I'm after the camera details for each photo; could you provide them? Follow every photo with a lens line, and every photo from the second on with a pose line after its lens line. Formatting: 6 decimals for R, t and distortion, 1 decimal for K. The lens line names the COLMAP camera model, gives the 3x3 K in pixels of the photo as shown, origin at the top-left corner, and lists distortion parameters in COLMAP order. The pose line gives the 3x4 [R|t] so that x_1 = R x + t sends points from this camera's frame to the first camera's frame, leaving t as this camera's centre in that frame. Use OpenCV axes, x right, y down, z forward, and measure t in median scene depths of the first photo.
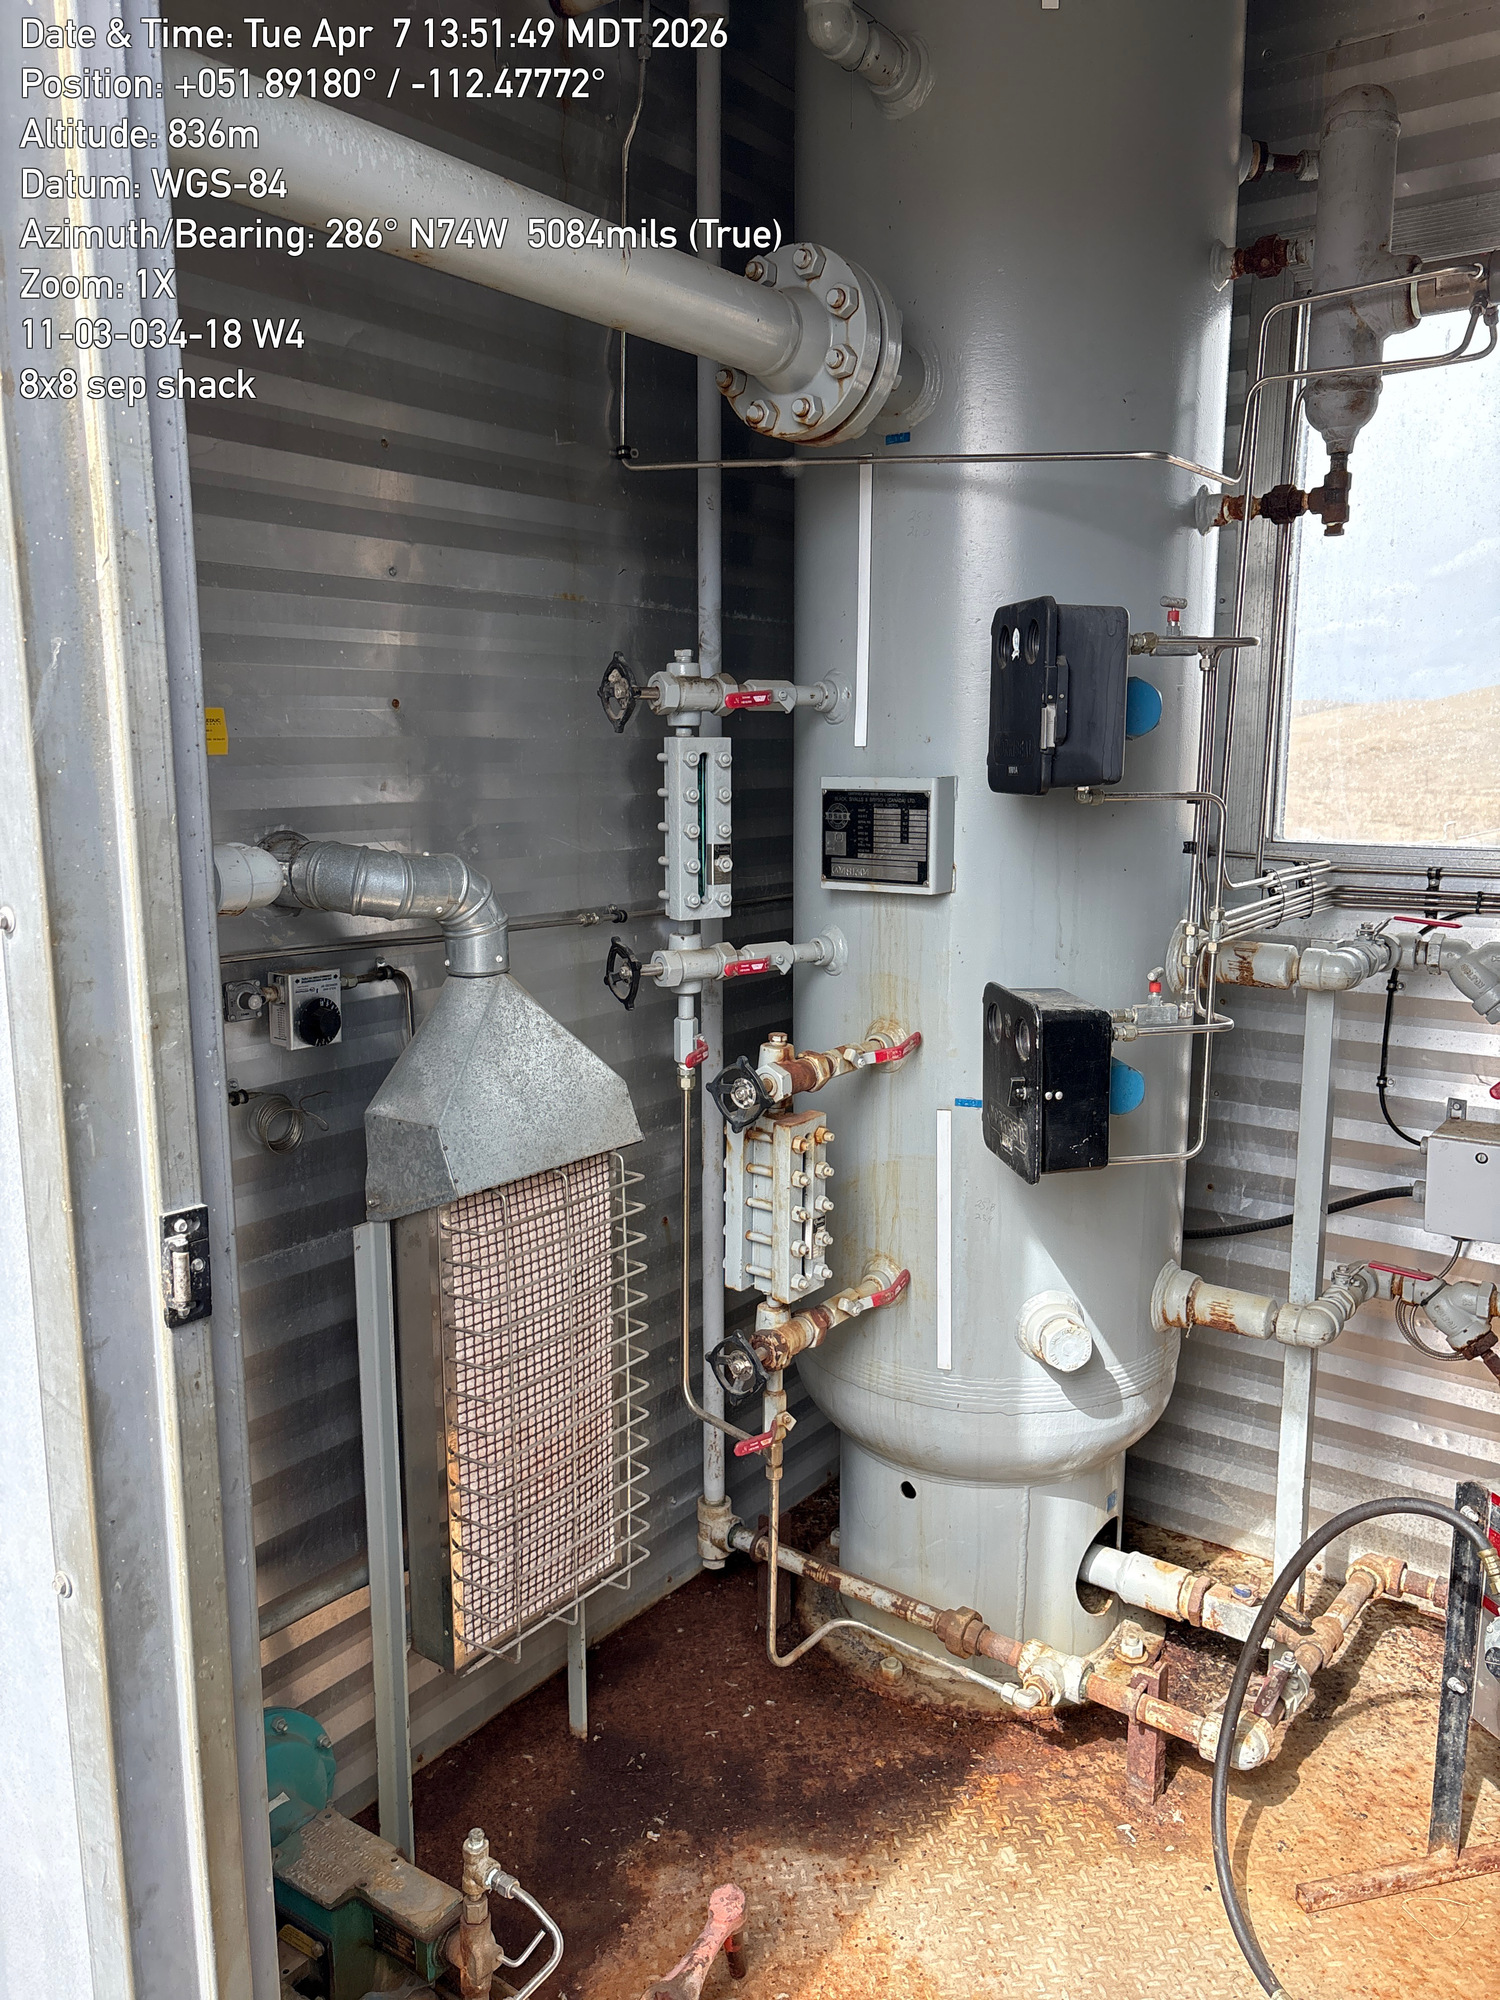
lens RADIAL K [[1535.1, 0, 750.0], [0, 1535.1, 1000.0], [0, 0, 1]] dist [0.083920, -0.099507]
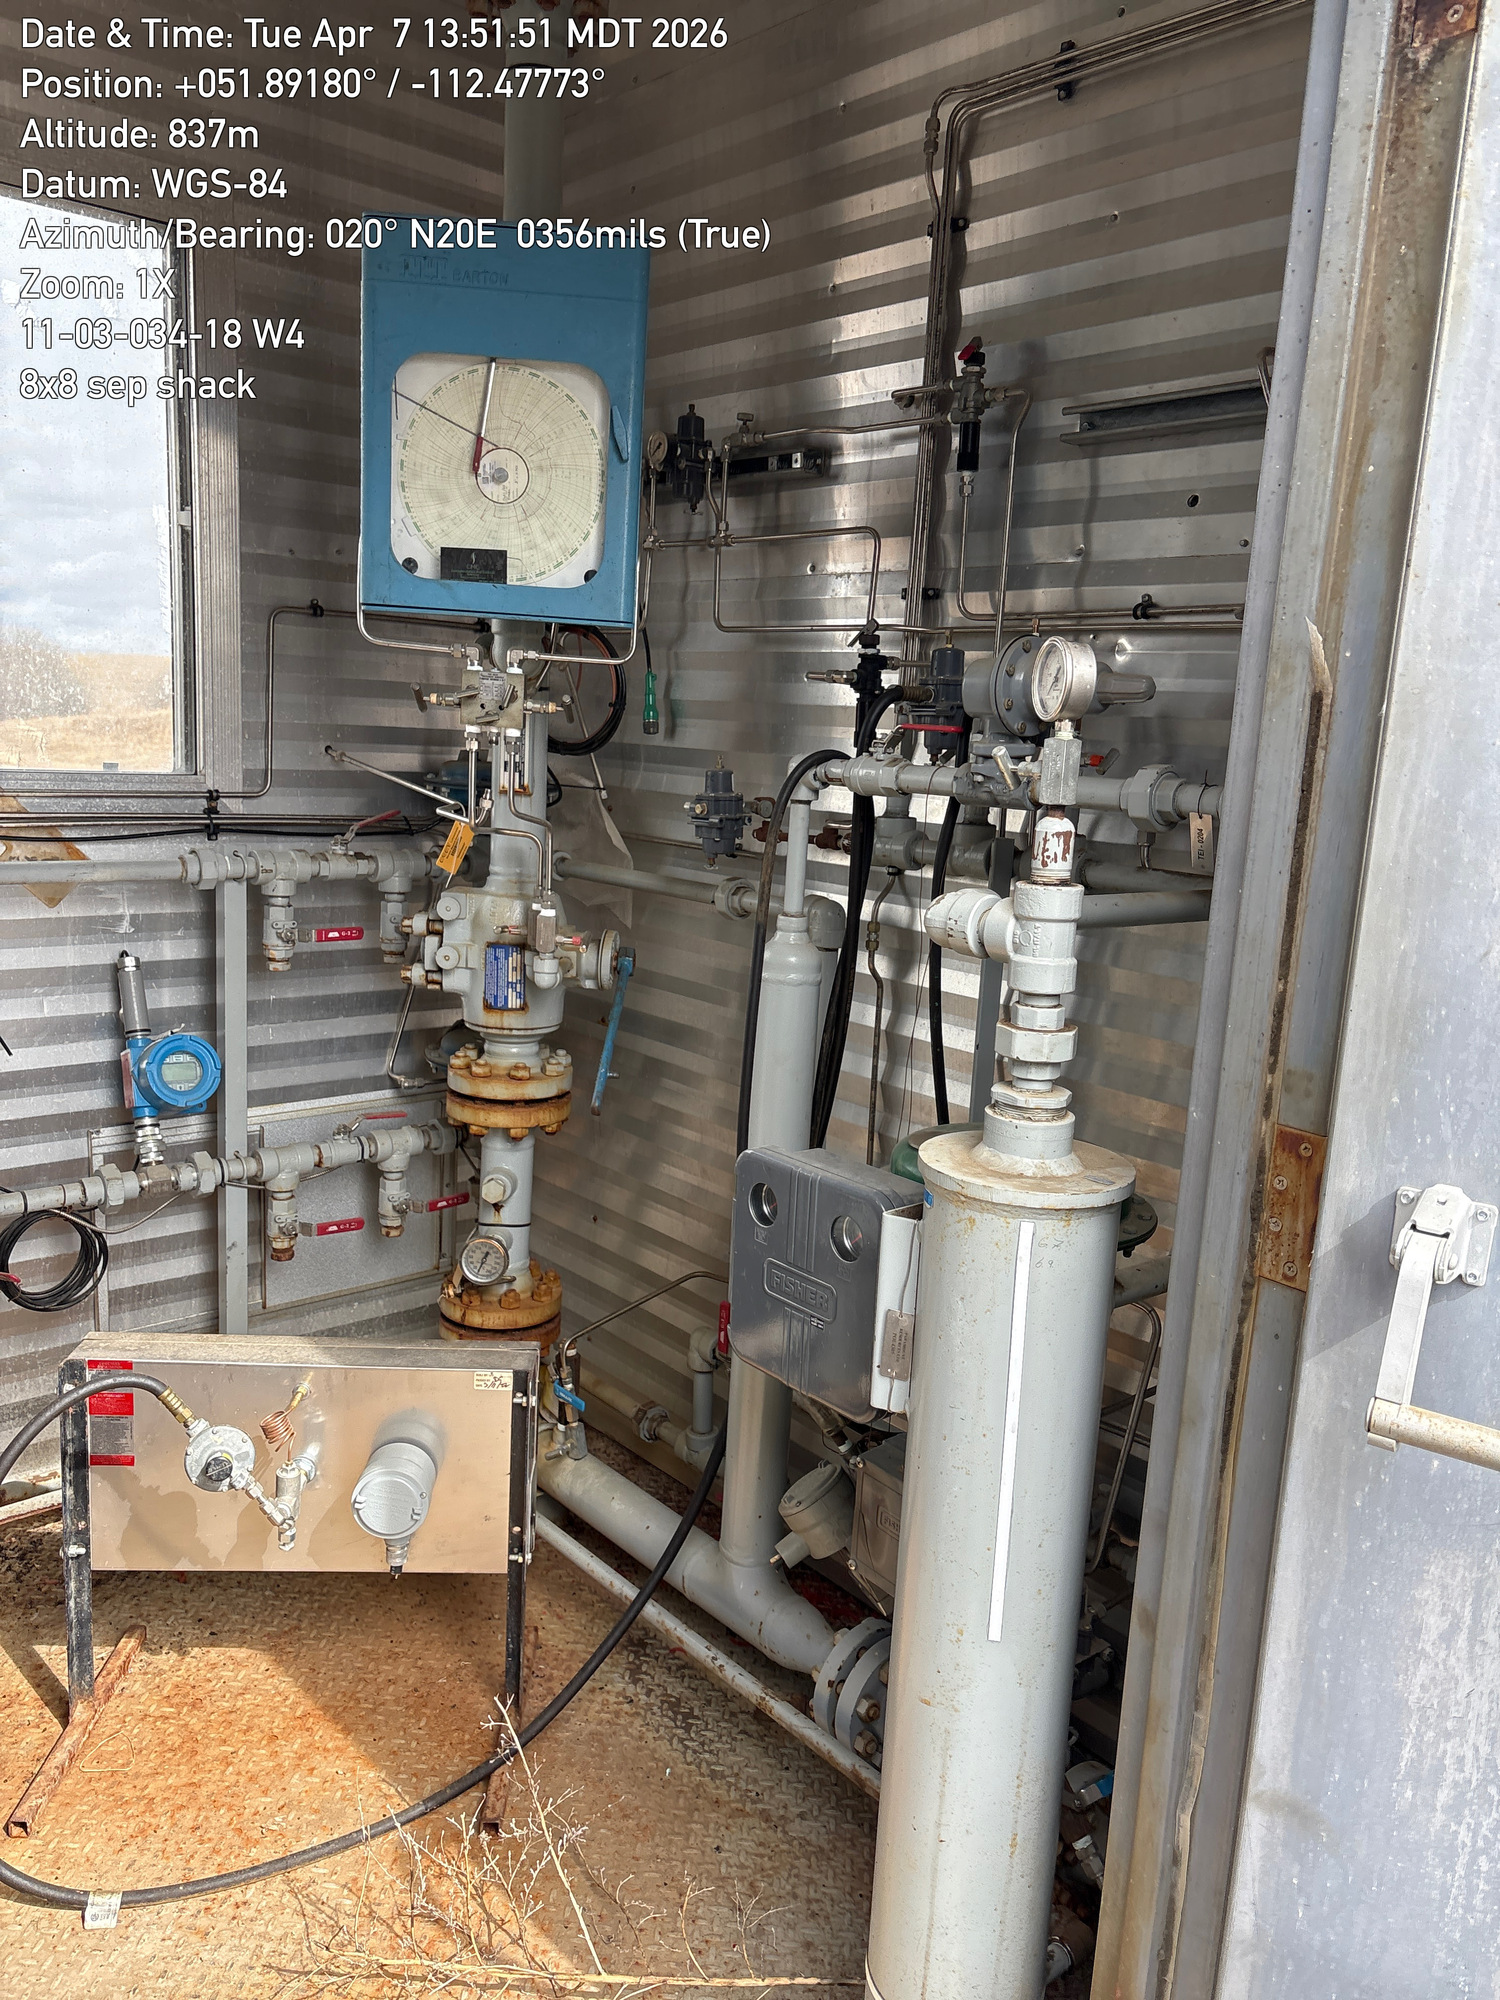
lens RADIAL K [[1549.1, 0, 750.0], [0, 1549.1, 1000.0], [0, 0, 1]] dist [0.056067, -0.047748]
pose [[0.212184, -0.166375, 0.962963, -0.386398], [0.115266, 0.982783, 0.144401, -0.031175], [-0.970408, 0.080357, 0.227708, 0.252975]]
